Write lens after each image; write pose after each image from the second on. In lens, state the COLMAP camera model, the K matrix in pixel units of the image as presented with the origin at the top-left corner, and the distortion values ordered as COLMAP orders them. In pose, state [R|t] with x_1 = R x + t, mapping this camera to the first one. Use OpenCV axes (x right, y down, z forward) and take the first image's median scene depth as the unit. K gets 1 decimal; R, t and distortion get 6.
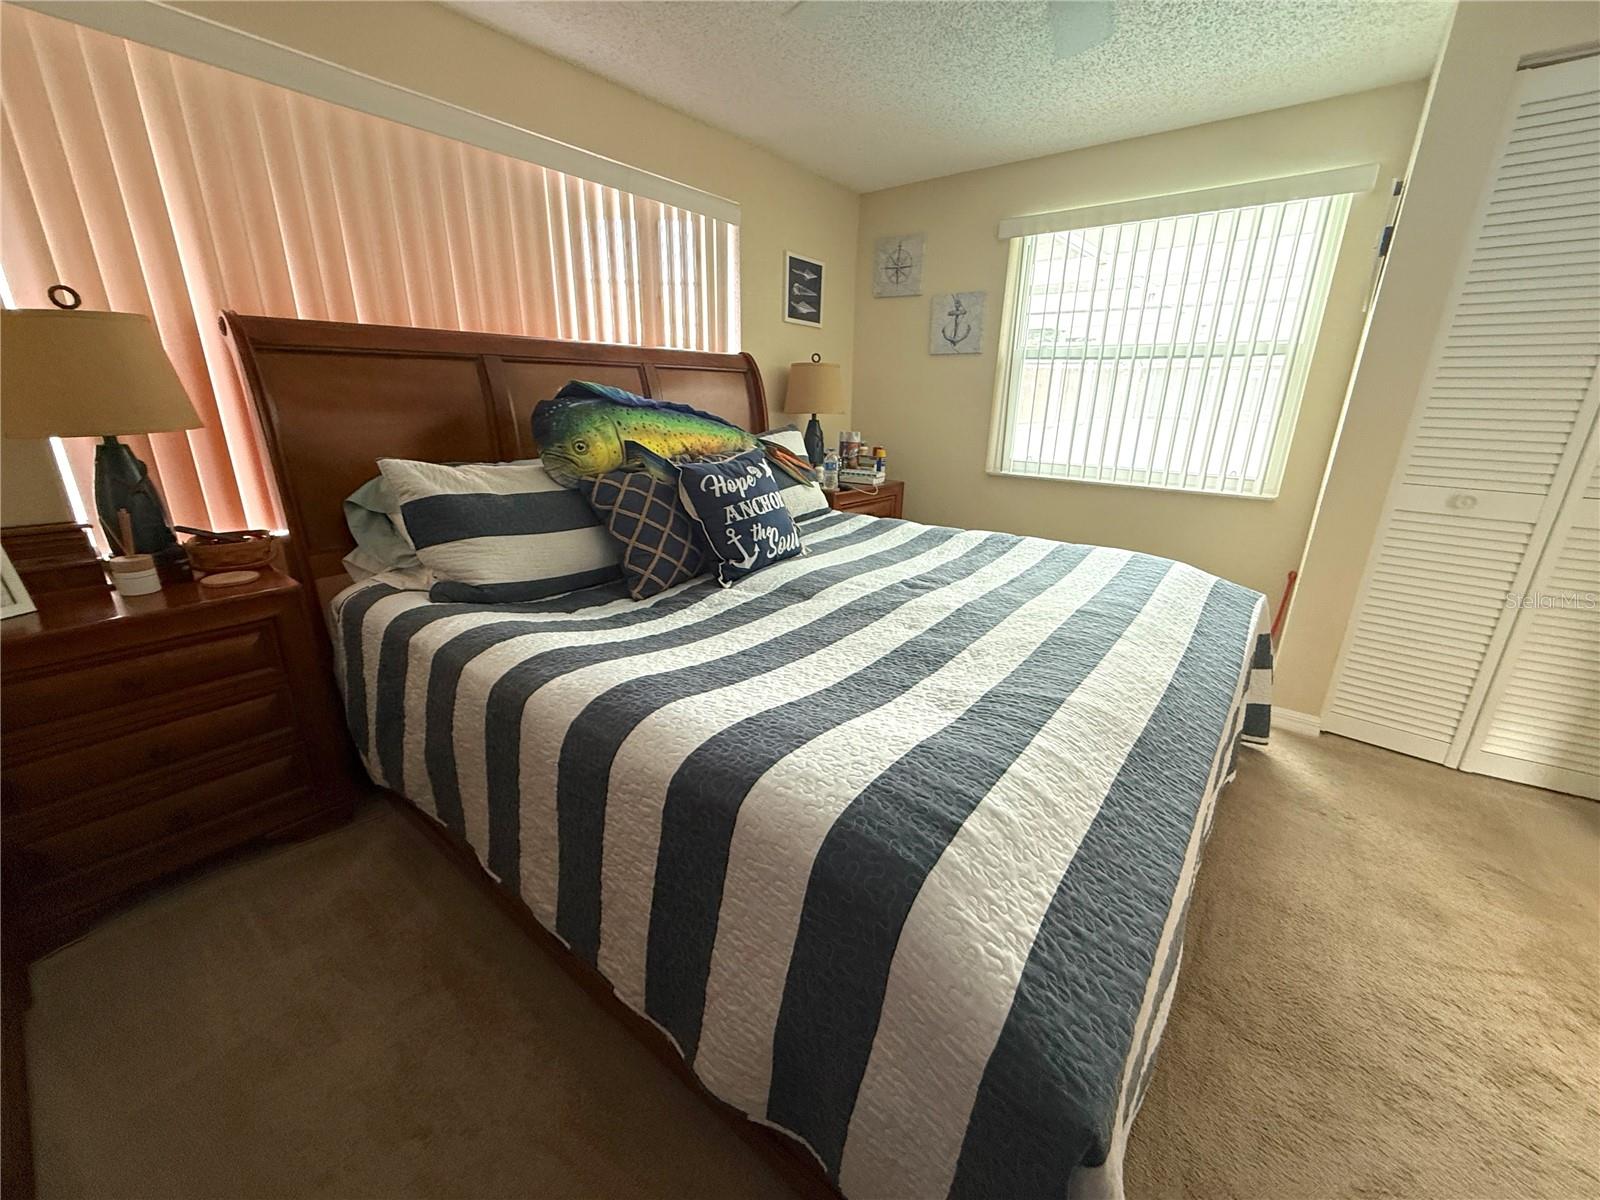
lens RADIAL K [[638.8, 0, 803.3], [0, 638.8, 599.6], [0, 0, 1]] dist [0.000545, -0.000120]
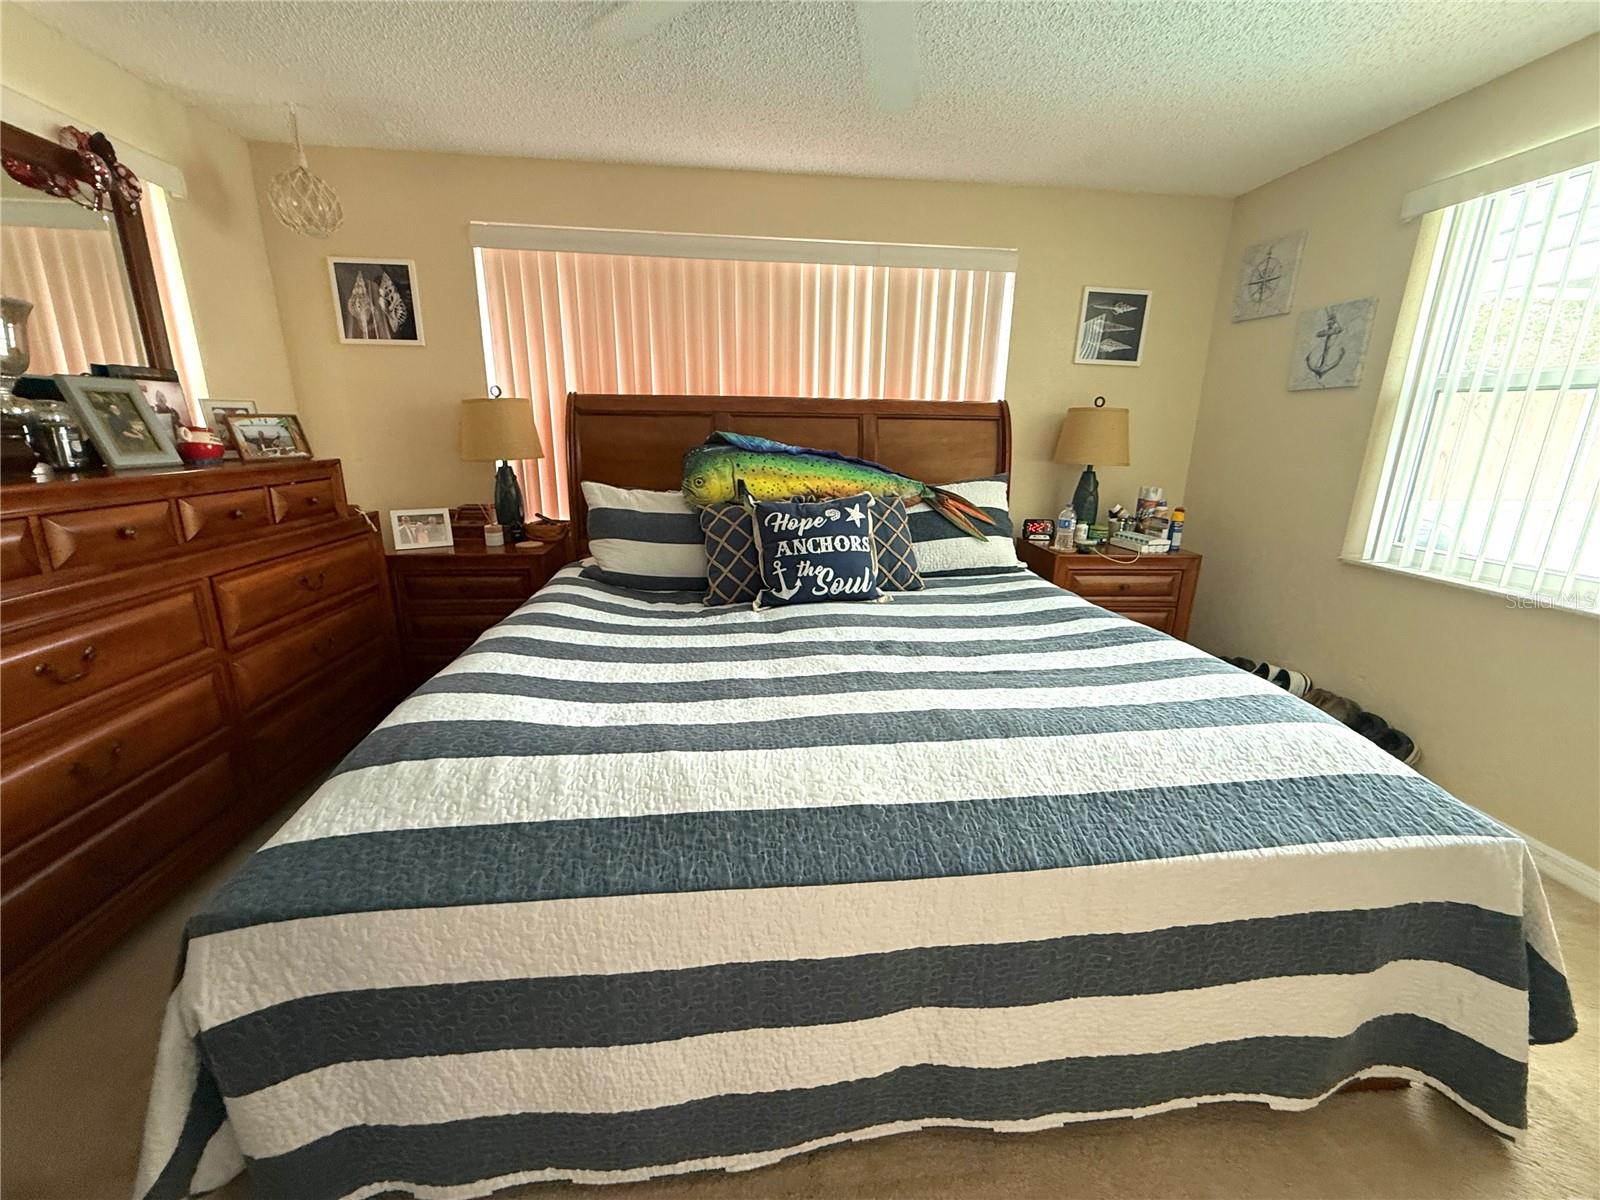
lens RADIAL K [[638.8, 0, 797.6], [0, 638.8, 598.8], [0, 0, 1]] dist [0.000545, -0.000120]
pose [[0.687337, 0.183331, -0.702822, 0.676479], [-0.227031, 0.973366, 0.031874, -0.085694], [0.689946, 0.137654, 0.710652, 0.223566]]
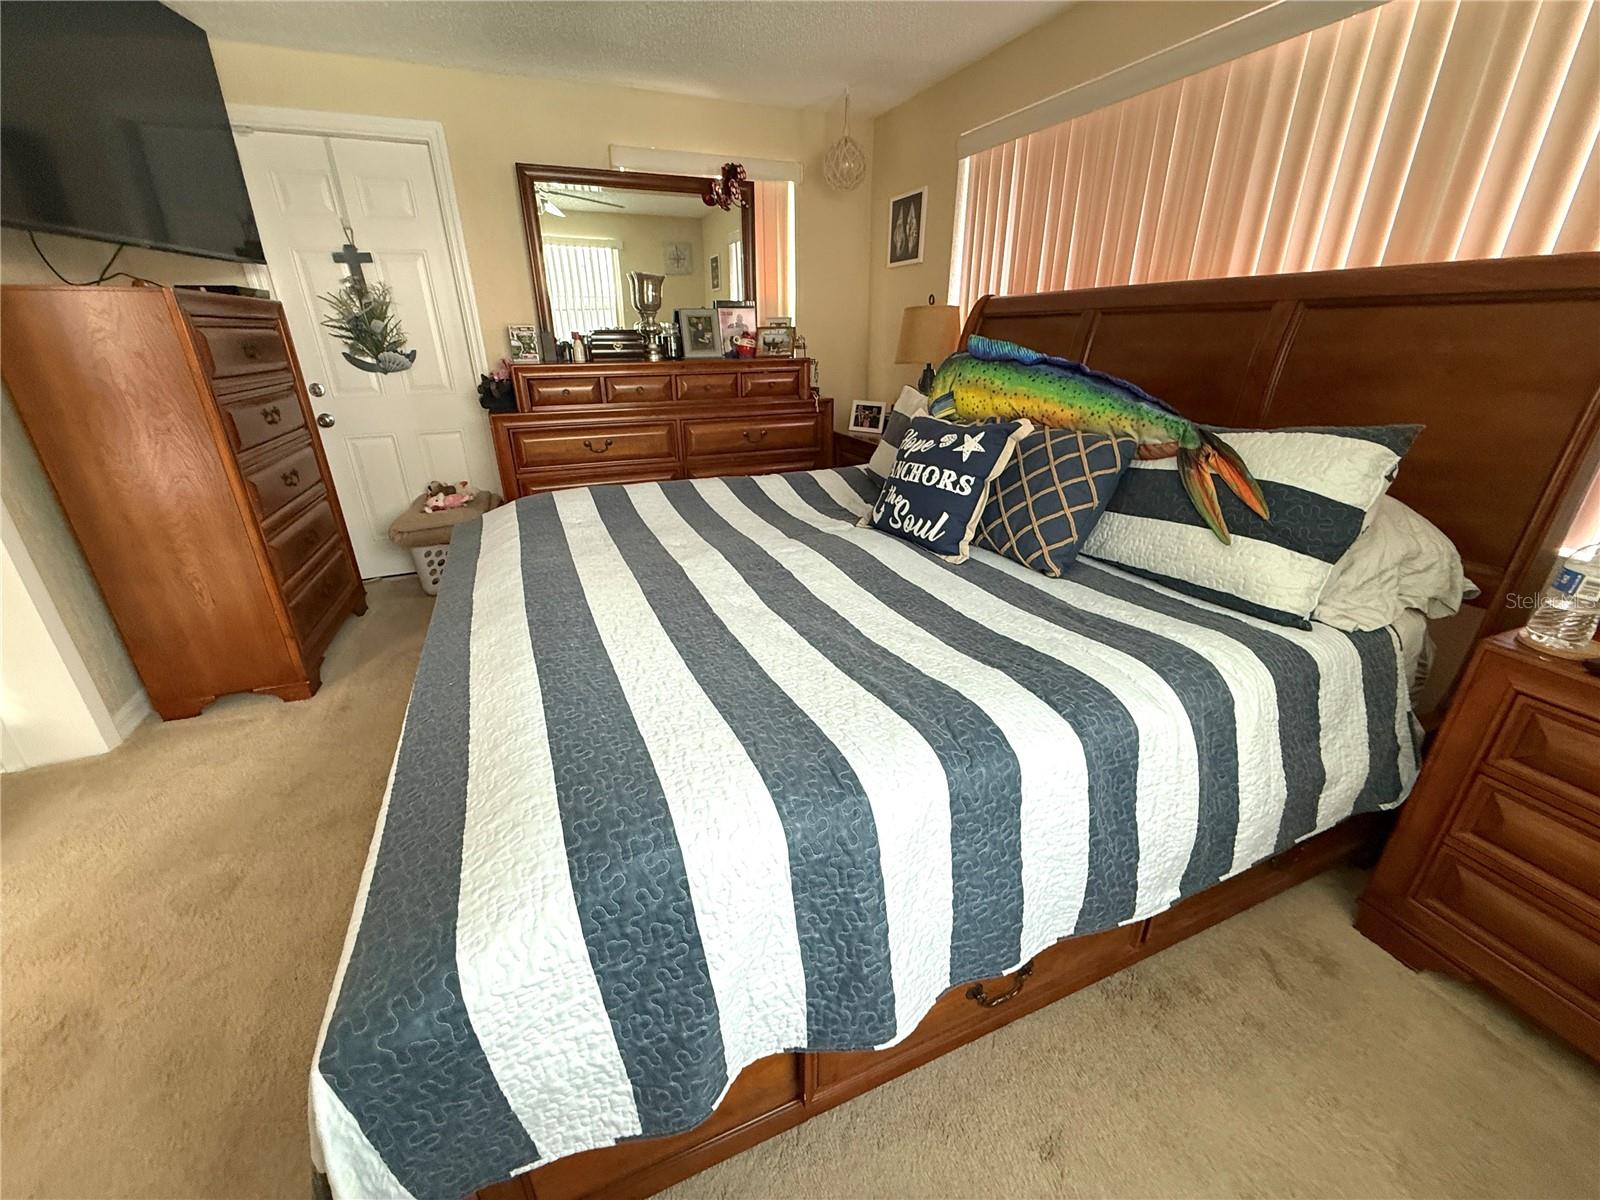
lens RADIAL K [[638.8, 0, 794.5], [0, 638.8, 601.7], [0, 0, 1]] dist [0.000545, -0.000120]
pose [[-0.499808, 0.326779, -0.802127, 0.812855], [-0.267532, 0.822567, 0.501807, -0.409118], [0.823783, 0.465402, -0.323702, 1.240154]]
